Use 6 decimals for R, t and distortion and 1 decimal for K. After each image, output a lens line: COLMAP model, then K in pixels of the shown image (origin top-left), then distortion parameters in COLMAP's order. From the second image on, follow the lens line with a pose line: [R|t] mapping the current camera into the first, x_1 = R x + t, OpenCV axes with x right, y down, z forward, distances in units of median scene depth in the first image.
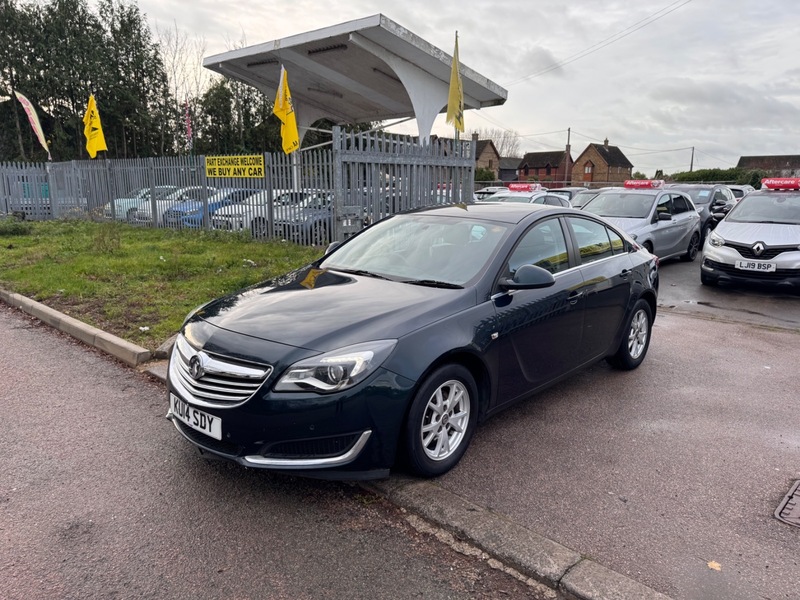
lens RADIAL K [[565.2, 0, 400.3], [0, 565.2, 300.5], [0, 0, 1]] dist [0.030091, -0.028097]
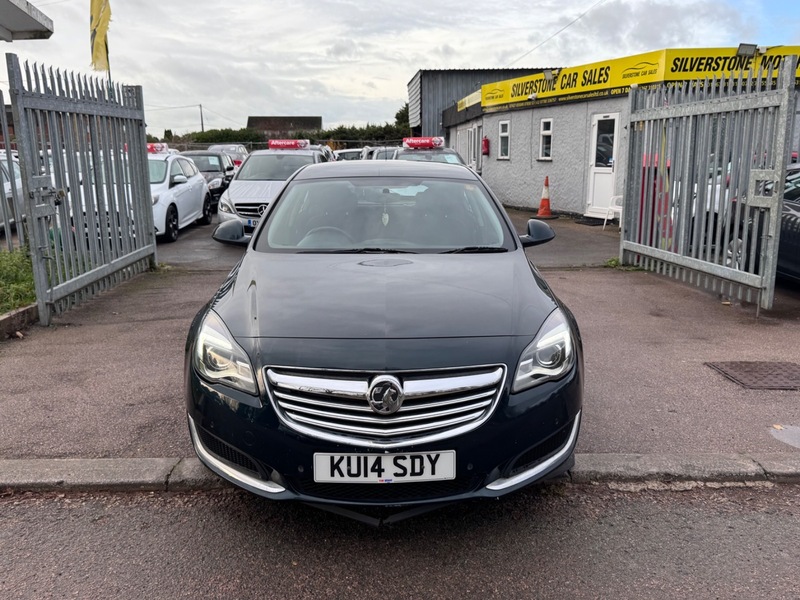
lens RADIAL K [[656.1, 0, 404.6], [0, 656.1, 304.2], [0, 0, 1]] dist [0.063087, -0.076471]
pose [[0.721198, -0.173554, 0.670636, -0.320057], [0.152195, 0.984151, 0.091018, -0.025319], [-0.675803, 0.036426, 0.736181, 0.137184]]
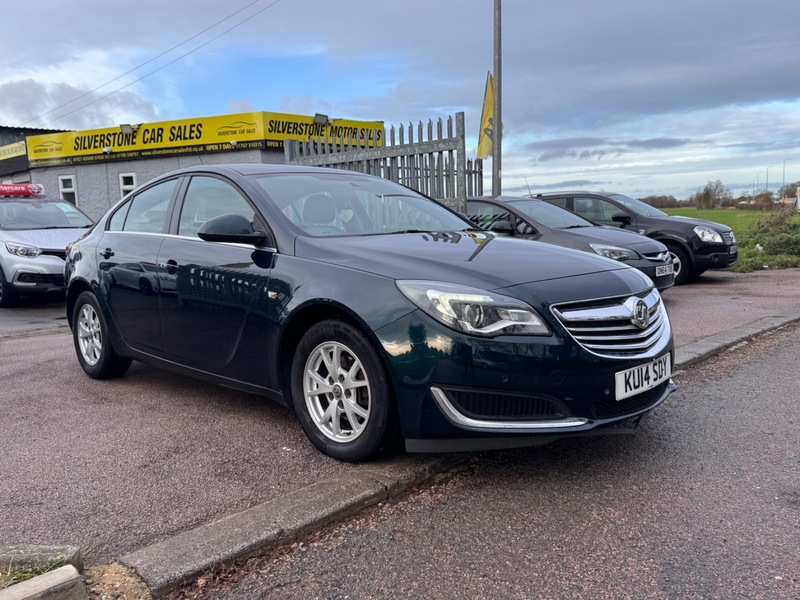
lens RADIAL K [[656.1, 0, 405.3], [0, 656.1, 298.0], [0, 0, 1]] dist [0.063087, -0.076471]
pose [[0.036180, -0.134178, 0.990297, -0.480022], [0.225648, 0.966451, 0.122703, -0.035816], [-0.973537, 0.219019, 0.065243, 0.462691]]
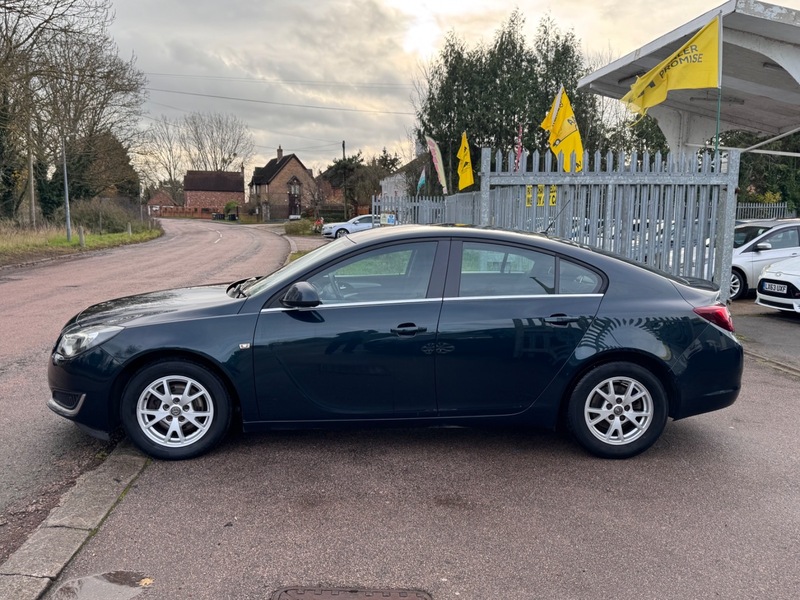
lens RADIAL K [[656.1, 0, 403.1], [0, 656.1, 298.9], [0, 0, 1]] dist [0.063087, -0.076471]
pose [[0.737850, 0.084115, -0.669703, 0.491740], [-0.136369, 0.990320, -0.025860, -0.013709], [0.661046, 0.110408, 0.742178, 0.119254]]
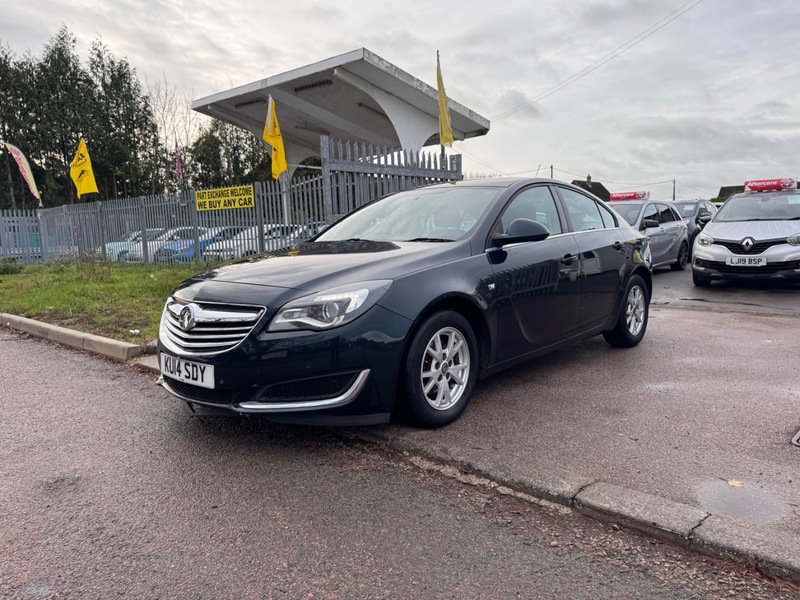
lens RADIAL K [[565.2, 0, 398.0], [0, 565.2, 300.7], [0, 0, 1]] dist [0.030091, -0.028097]
pose [[0.999083, -0.041659, 0.009896, -0.002425], [0.042297, 0.996153, -0.076751, 0.064740], [-0.006660, 0.077099, 0.997001, 0.009625]]
